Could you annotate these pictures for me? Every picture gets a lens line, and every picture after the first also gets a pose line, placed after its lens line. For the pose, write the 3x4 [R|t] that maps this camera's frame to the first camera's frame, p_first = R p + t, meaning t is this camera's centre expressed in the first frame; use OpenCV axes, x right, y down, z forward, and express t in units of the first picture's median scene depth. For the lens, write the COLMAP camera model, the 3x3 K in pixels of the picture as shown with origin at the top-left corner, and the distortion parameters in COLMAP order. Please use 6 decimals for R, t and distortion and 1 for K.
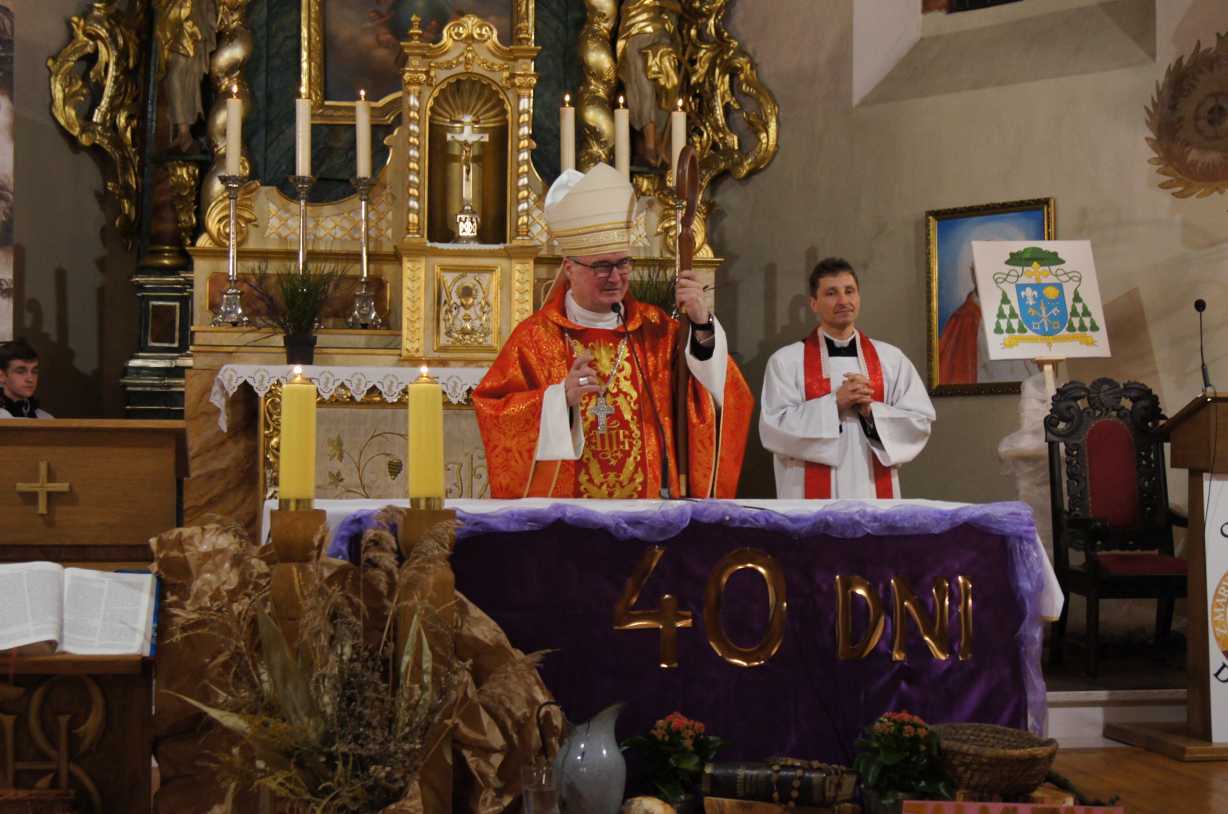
lens RADIAL K [[2082.8, 0, 614.0], [0, 2082.8, 407.0], [0, 0, 1]] dist [-0.008915, -0.076040]
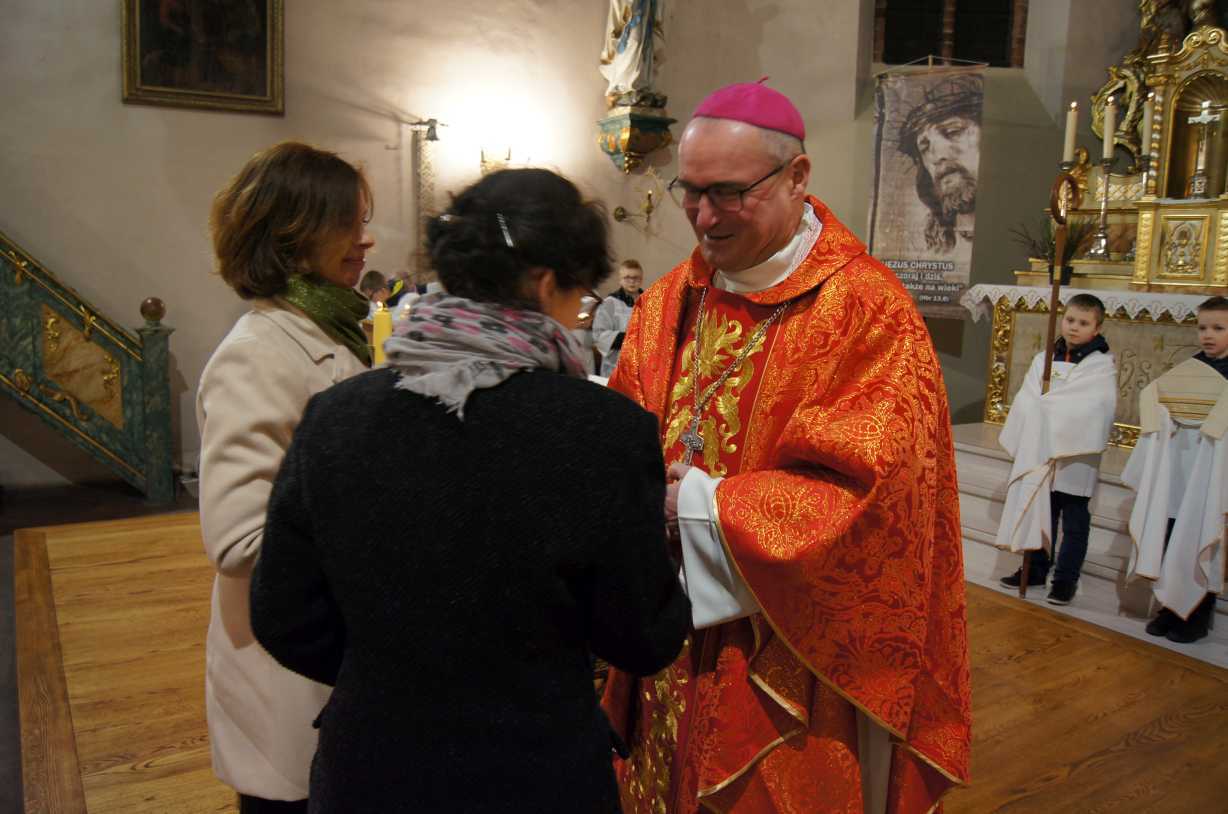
lens RADIAL K [[940.6, 0, 614.0], [0, 940.6, 407.0], [0, 0, 1]] dist [-0.073354, 0.011652]
pose [[0.394662, 0.143421, -0.907564, 0.343106], [-0.016388, 0.988684, 0.149115, -0.026792], [0.918680, -0.043977, 0.392546, 0.414285]]
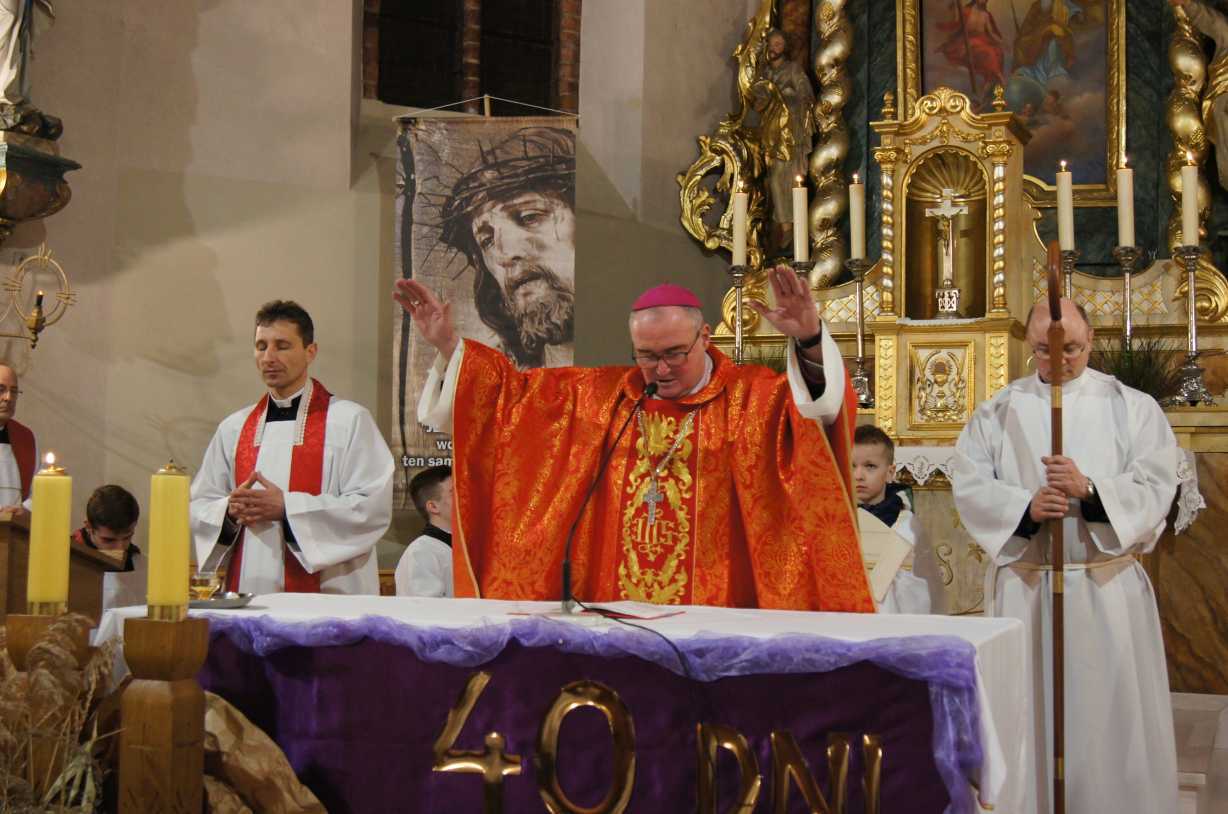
lens RADIAL K [[1707.3, 0, 614.0], [0, 1707.3, 407.0], [0, 0, 1]] dist [-0.018869, -0.045566]
pose [[0.852020, -0.022961, -0.523005, 0.217238], [0.001971, 0.999171, -0.040655, -0.004905], [0.523505, 0.033608, 0.851359, 0.238254]]
